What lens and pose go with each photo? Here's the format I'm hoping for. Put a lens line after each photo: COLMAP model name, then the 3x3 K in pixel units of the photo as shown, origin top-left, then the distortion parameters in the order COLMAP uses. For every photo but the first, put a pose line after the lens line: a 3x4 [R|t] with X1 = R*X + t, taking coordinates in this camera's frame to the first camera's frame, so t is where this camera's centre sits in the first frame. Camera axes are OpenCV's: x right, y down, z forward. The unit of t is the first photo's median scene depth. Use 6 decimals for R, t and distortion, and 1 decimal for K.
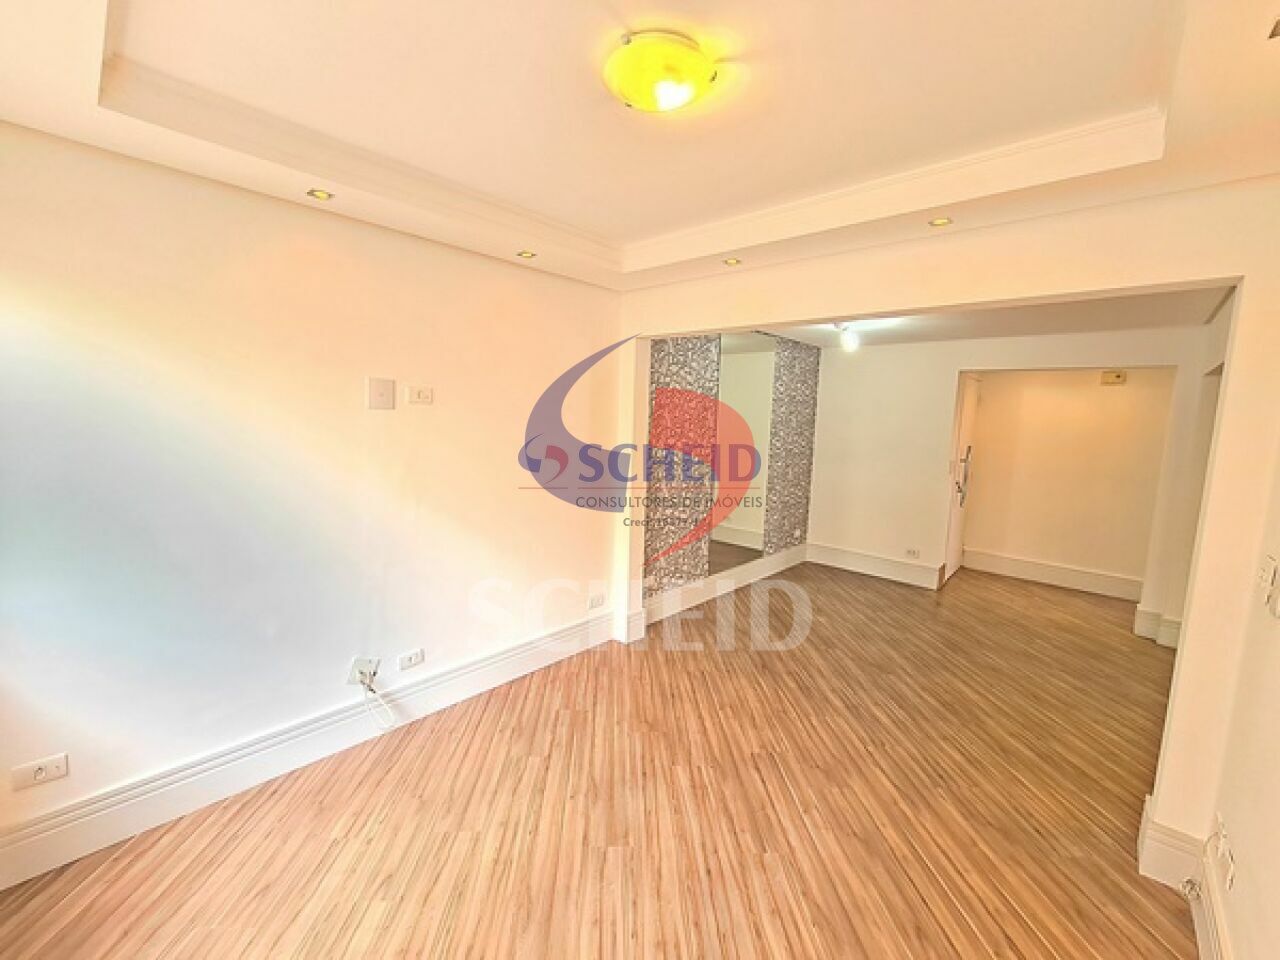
lens RADIAL K [[522.6, 0, 640.0], [0, 522.6, 480.0], [0, 0, 1]] dist [-0.001237, -0.000125]
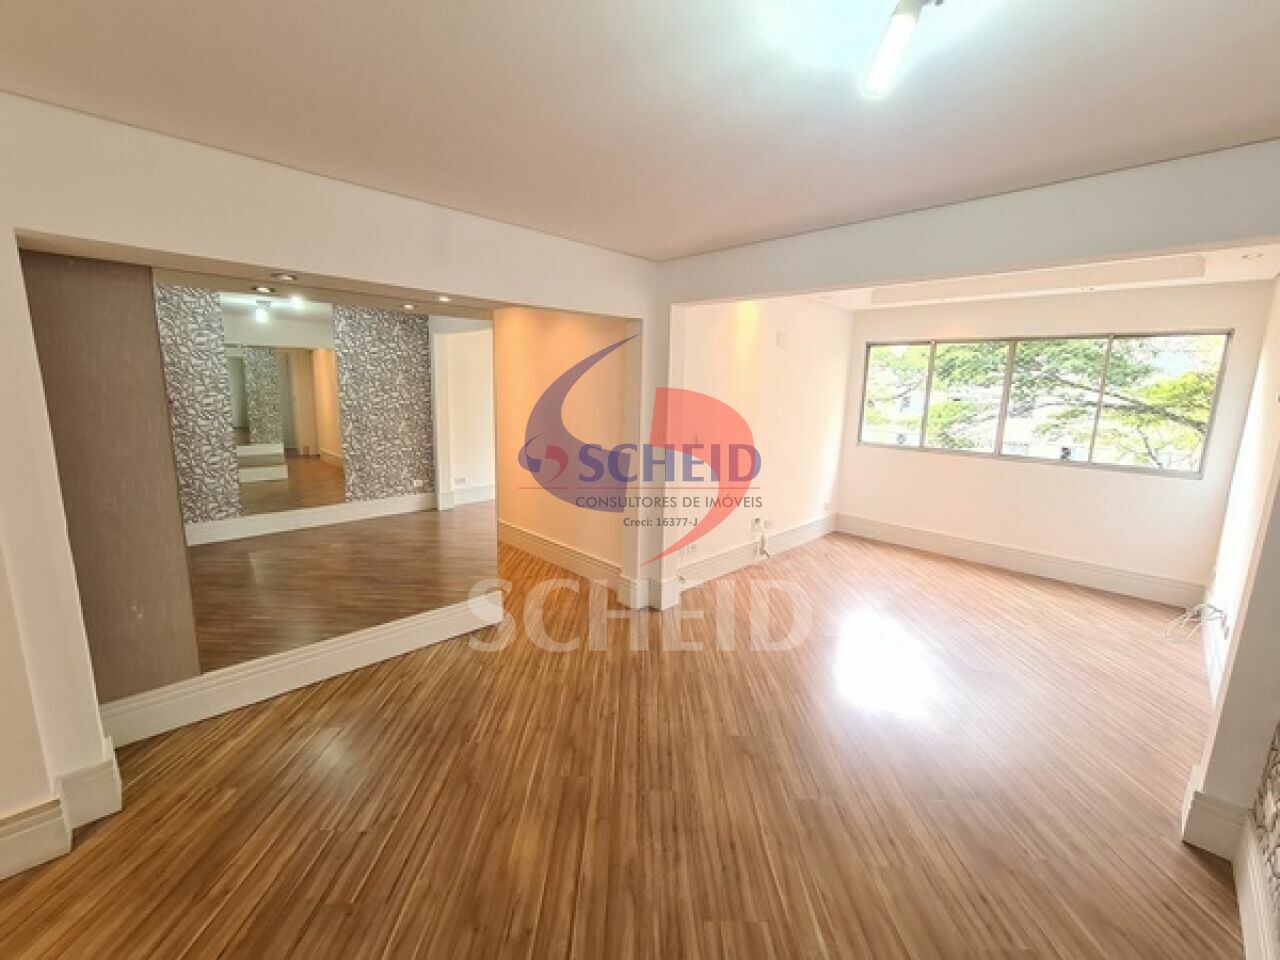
lens RADIAL K [[522.6, 0, 640.0], [0, 522.6, 480.0], [0, 0, 1]] dist [-0.001237, -0.000125]
pose [[-0.996752, -0.069439, 0.040788, 0.577659], [-0.053631, 0.950188, 0.307027, -0.172600], [-0.060076, 0.303842, -0.950826, 1.518354]]
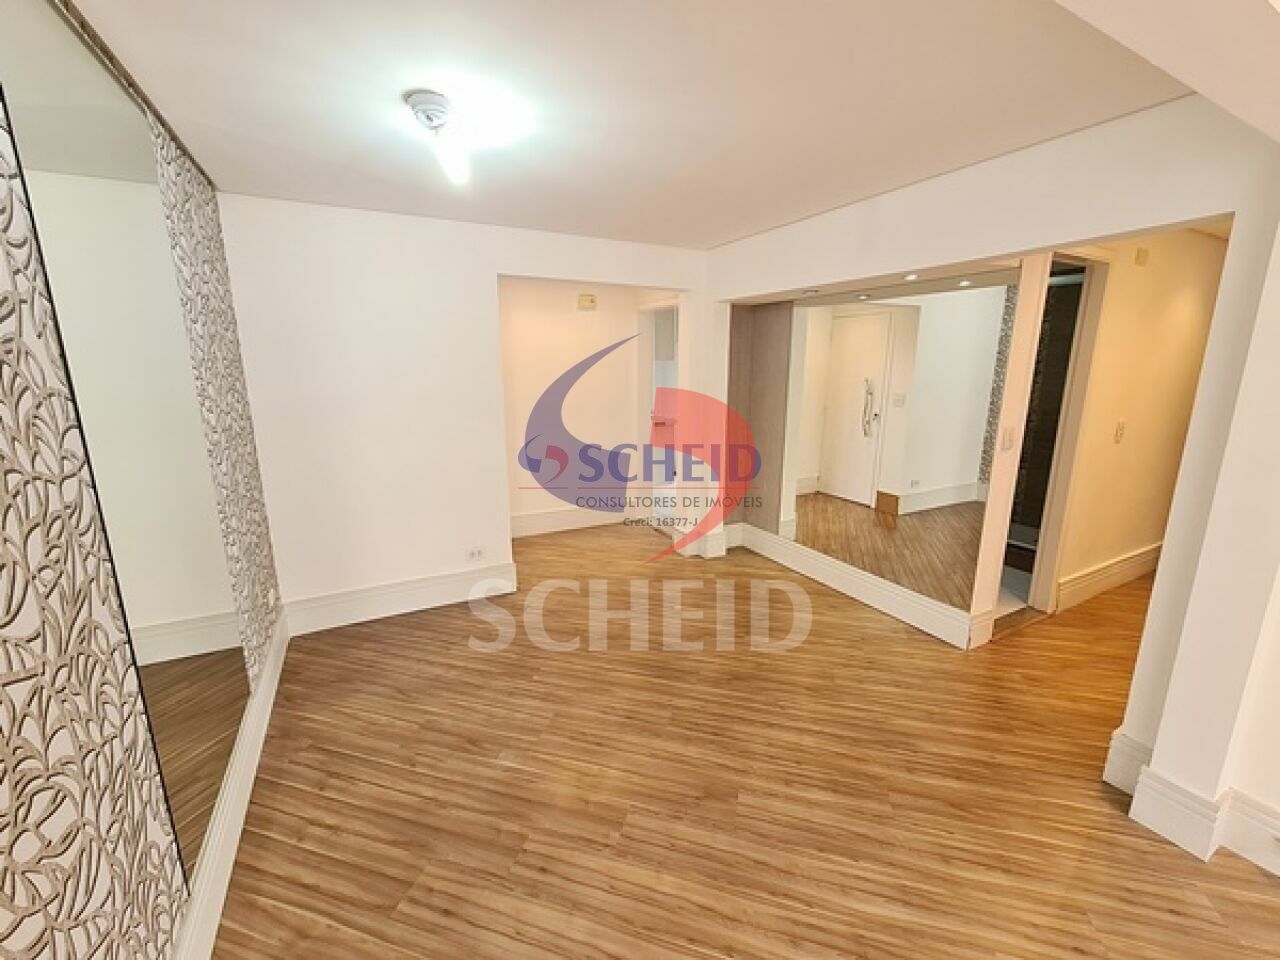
lens RADIAL K [[522.6, 0, 640.0], [0, 522.6, 480.0], [0, 0, 1]] dist [-0.001237, -0.000125]
pose [[0.326440, -0.238159, 0.914722, -0.000375], [0.129925, 0.969857, 0.206147, -0.094175], [-0.936246, 0.051551, 0.347543, 0.843338]]
